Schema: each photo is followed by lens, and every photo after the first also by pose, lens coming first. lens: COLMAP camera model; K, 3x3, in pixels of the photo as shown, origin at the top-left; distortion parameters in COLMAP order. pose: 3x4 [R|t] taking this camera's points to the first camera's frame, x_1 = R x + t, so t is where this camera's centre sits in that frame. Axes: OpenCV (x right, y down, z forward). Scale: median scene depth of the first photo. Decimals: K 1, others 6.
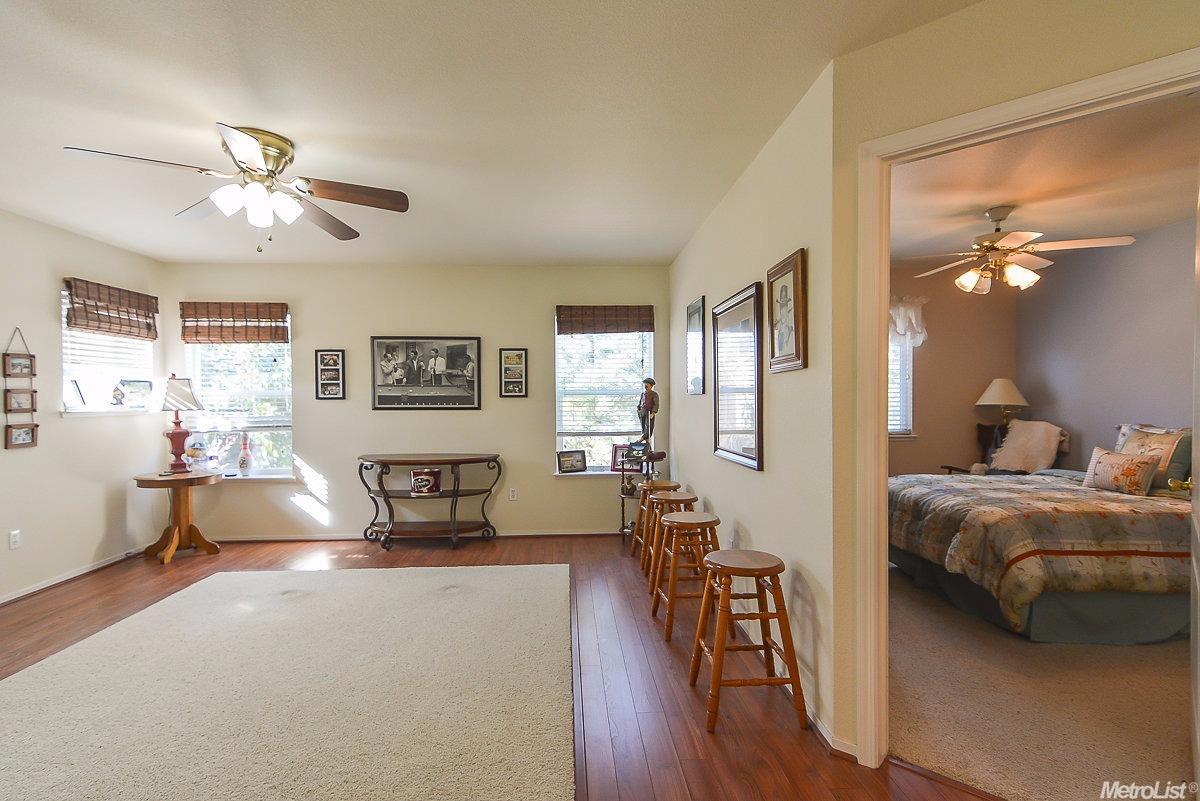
lens RADIAL K [[600.8, 0, 590.8], [0, 600.8, 407.2], [0, 0, 1]] dist [0.024858, -0.001424]
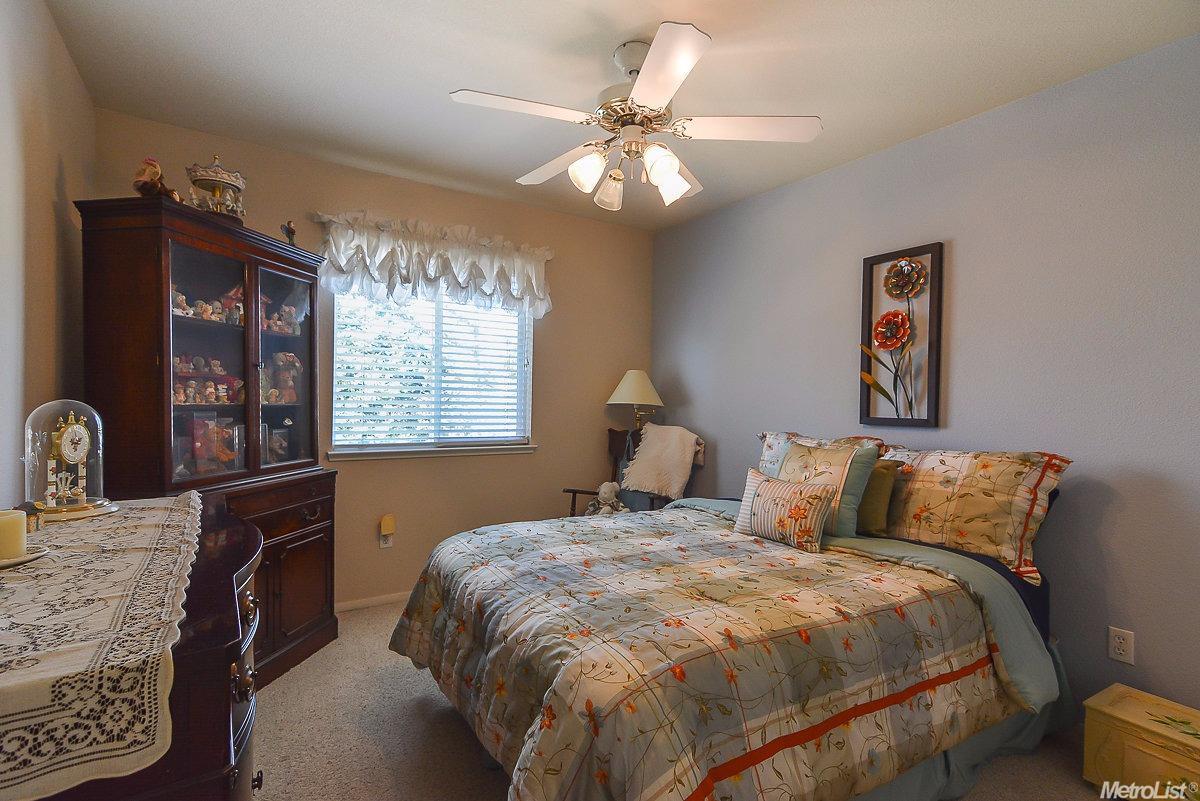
lens RADIAL K [[567.3, 0, 595.8], [0, 567.3, 405.3], [0, 0, 1]] dist [0.023657, -0.009596]
pose [[0.865641, 0.017324, 0.500365, 0.371606], [-0.017021, 0.999842, -0.005169, 0.002738], [-0.500376, -0.004042, 0.865799, 0.547090]]
